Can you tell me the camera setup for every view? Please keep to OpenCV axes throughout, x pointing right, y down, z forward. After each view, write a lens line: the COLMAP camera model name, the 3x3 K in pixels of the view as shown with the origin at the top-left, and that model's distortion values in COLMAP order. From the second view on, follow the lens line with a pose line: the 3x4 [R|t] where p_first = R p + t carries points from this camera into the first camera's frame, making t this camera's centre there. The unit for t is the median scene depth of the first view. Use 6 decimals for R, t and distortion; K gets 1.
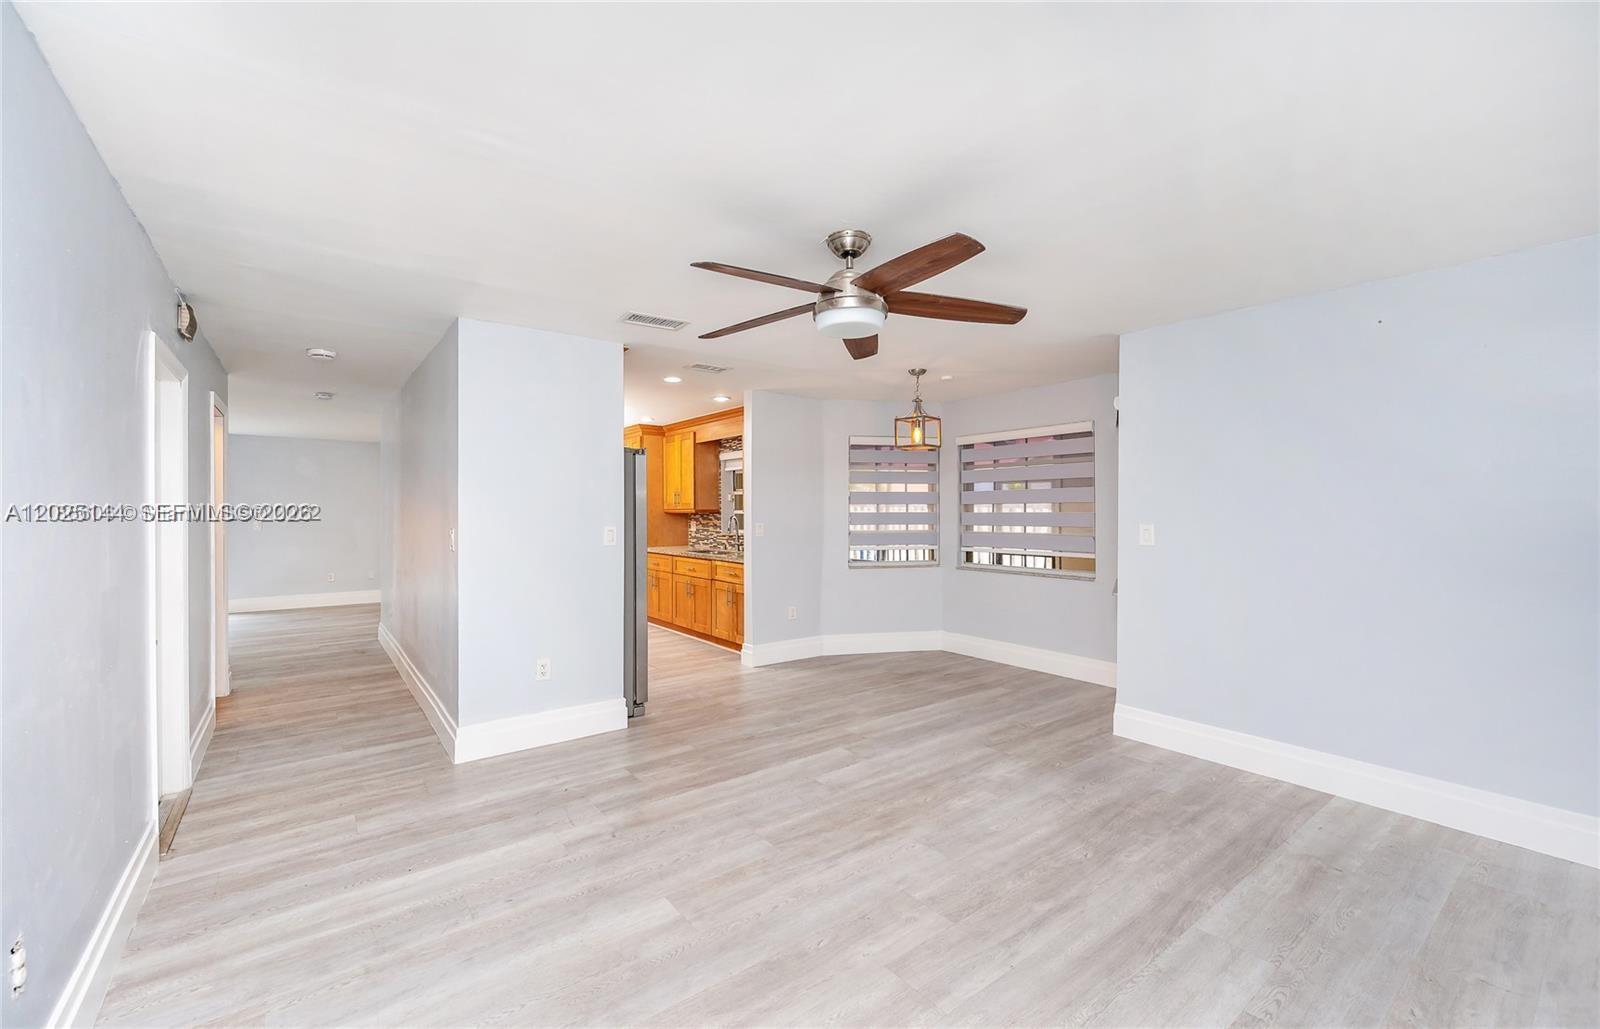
lens RADIAL K [[624.3, 0, 797.4], [0, 624.3, 512.5], [0, 0, 1]] dist [0.000328, -0.000130]
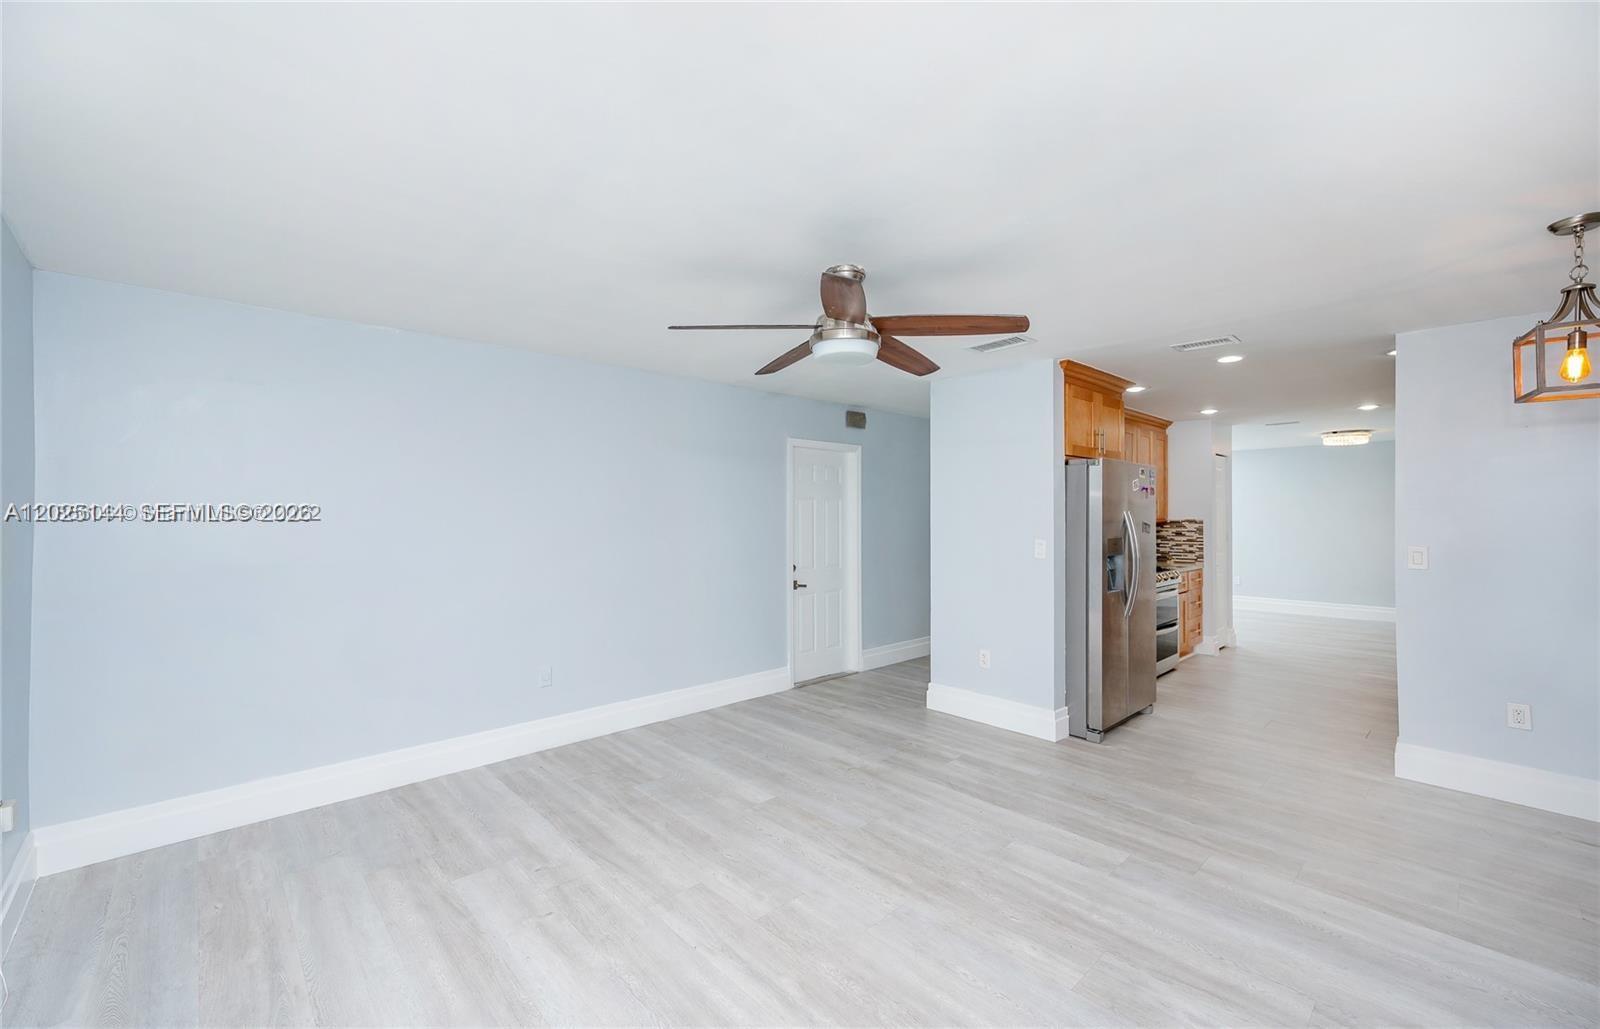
lens RADIAL K [[609.1, 0, 796.5], [0, 609.1, 506.3], [0, 0, 1]] dist [-0.001686, -0.000508]
pose [[0.144883, -0.013075, -0.989362, 0.828319], [-0.004220, 0.999895, -0.013832, -0.022328], [0.989440, 0.006179, 0.144812, 0.583277]]
